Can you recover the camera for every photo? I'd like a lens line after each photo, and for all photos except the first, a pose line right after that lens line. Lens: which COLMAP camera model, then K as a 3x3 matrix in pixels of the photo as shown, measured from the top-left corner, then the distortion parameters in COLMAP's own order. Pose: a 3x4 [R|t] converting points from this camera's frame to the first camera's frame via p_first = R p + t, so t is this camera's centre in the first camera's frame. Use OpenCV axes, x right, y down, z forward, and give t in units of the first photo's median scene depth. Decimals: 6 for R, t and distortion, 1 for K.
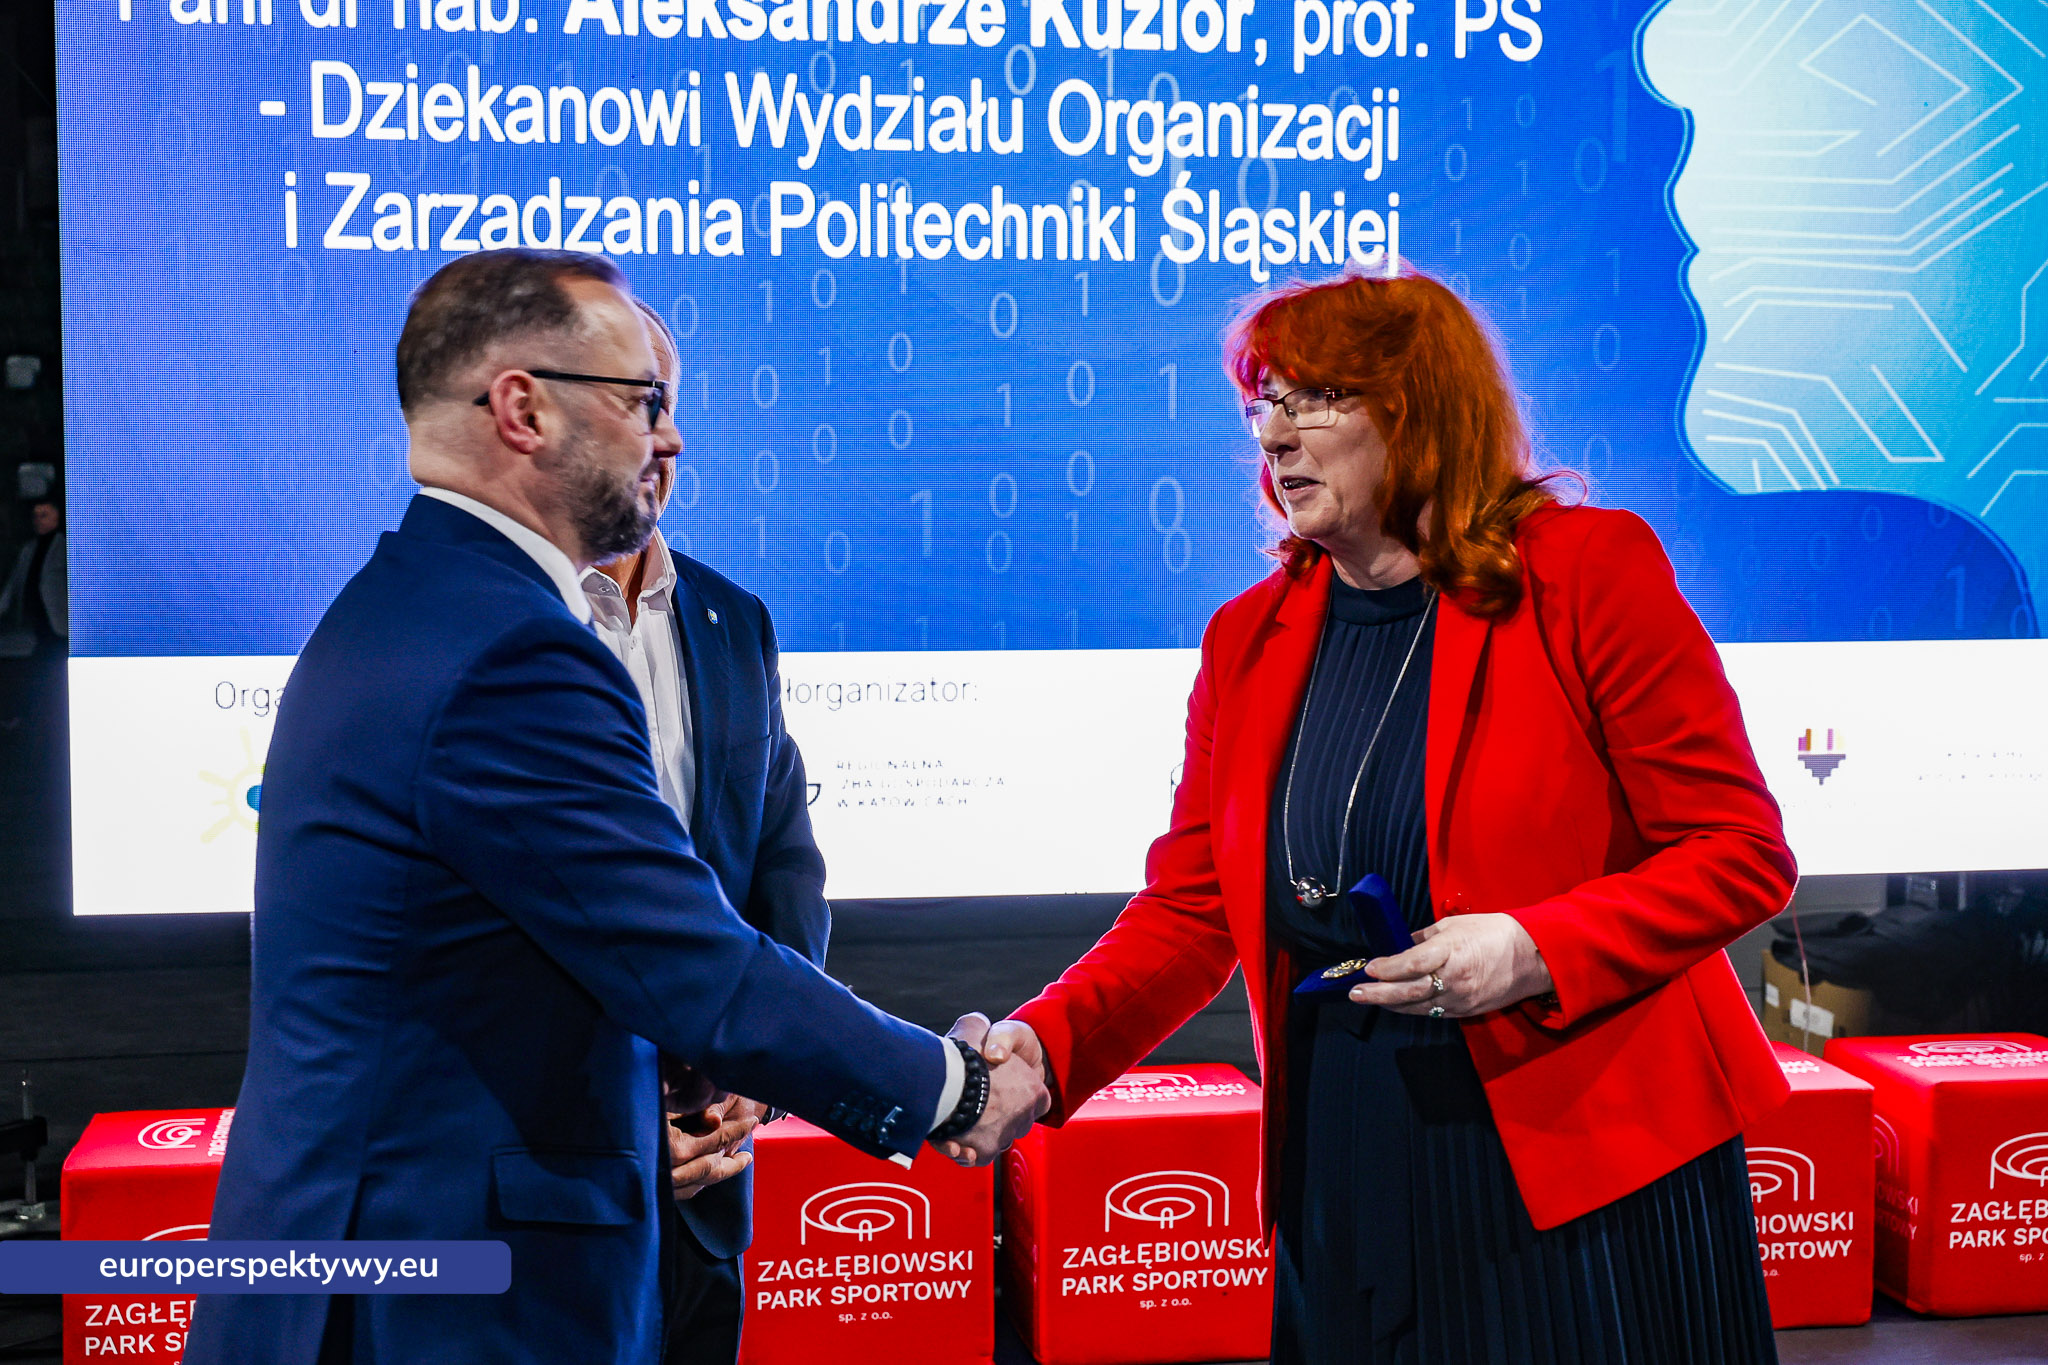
lens RADIAL K [[2844.6, 0, 998.1], [0, 2844.6, 705.6], [0, 0, 1]] dist [0.011816, 0.012063]
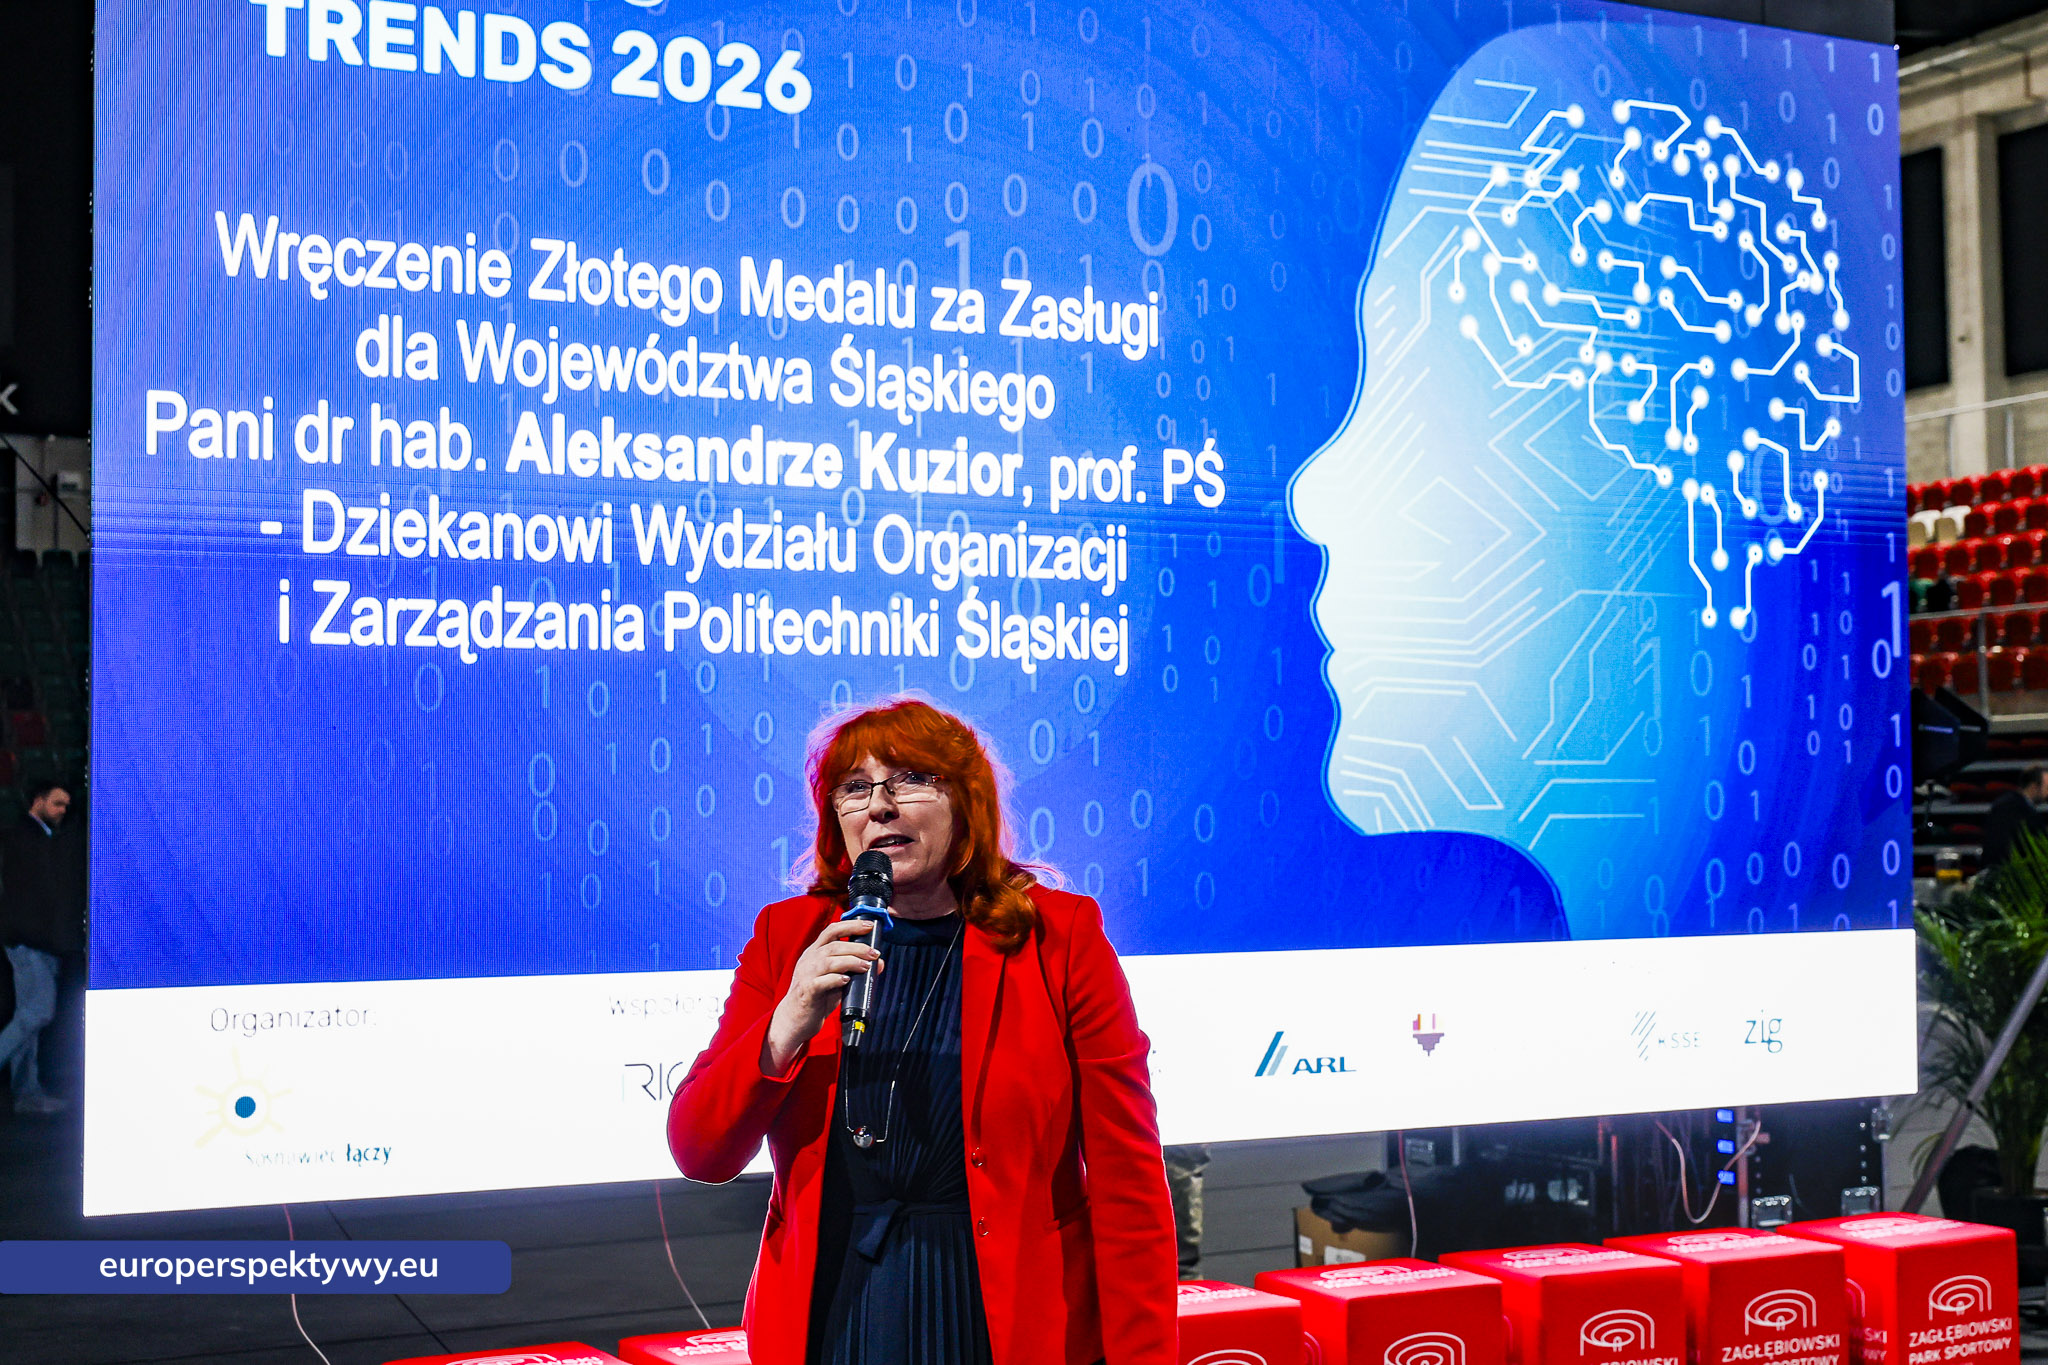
lens RADIAL K [[2818.2, 0, 1015.0], [0, 2818.2, 710.7], [0, 0, 1]] dist [0.018758, -0.029190]
pose [[0.959322, 0.004364, 0.282281, -0.276124], [0.025763, 0.994355, -0.102926, -0.001817], [-0.281136, 0.106012, 0.953794, -0.207746]]
